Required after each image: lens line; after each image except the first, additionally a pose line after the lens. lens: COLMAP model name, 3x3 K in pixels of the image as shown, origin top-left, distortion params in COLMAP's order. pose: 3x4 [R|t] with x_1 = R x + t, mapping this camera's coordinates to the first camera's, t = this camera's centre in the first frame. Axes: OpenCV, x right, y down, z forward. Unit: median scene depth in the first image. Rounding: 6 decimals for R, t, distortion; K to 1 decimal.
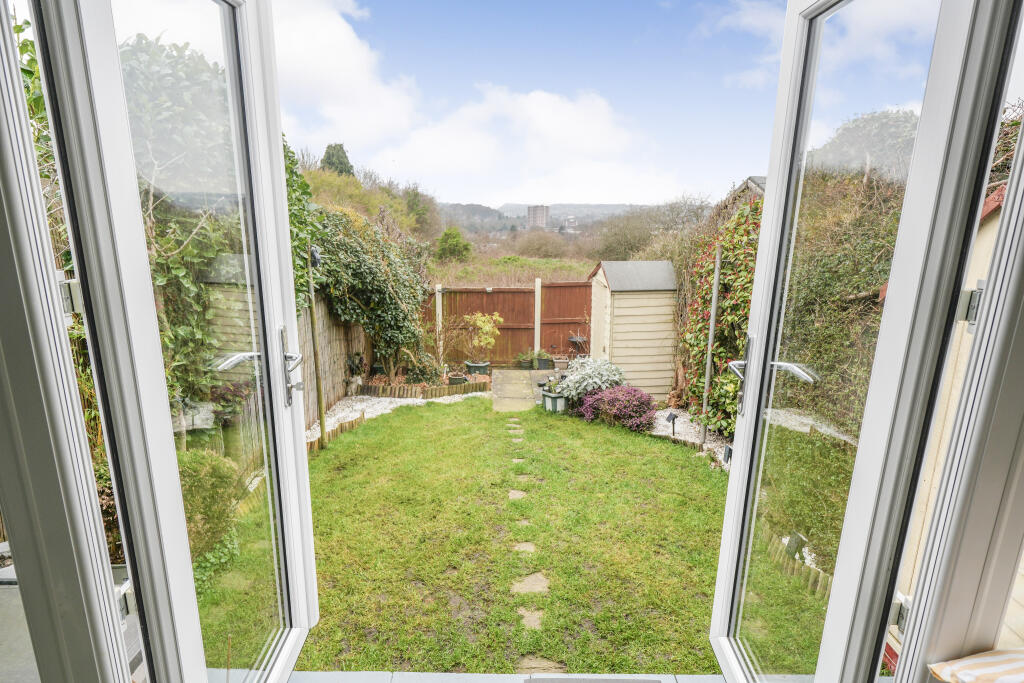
lens RADIAL K [[552.9, 0, 512.0], [0, 552.9, 341.5], [0, 0, 1]] dist [-0.001018, -0.000356]
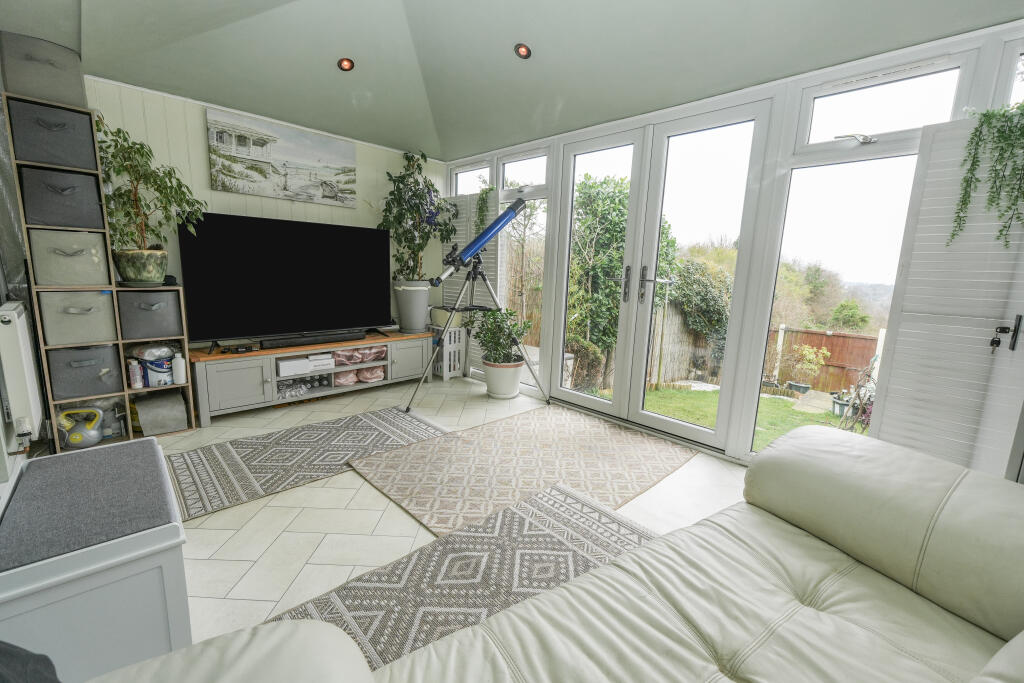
lens RADIAL K [[428.4, 0, 512.0], [0, 428.4, 341.5], [0, 0, 1]] dist [0.000214, 0.000049]
pose [[0.693879, 0.132774, -0.707745, 0.214362], [-0.202872, 0.979087, -0.015219, 0.120974], [0.690924, 0.154141, 0.706304, -0.230117]]
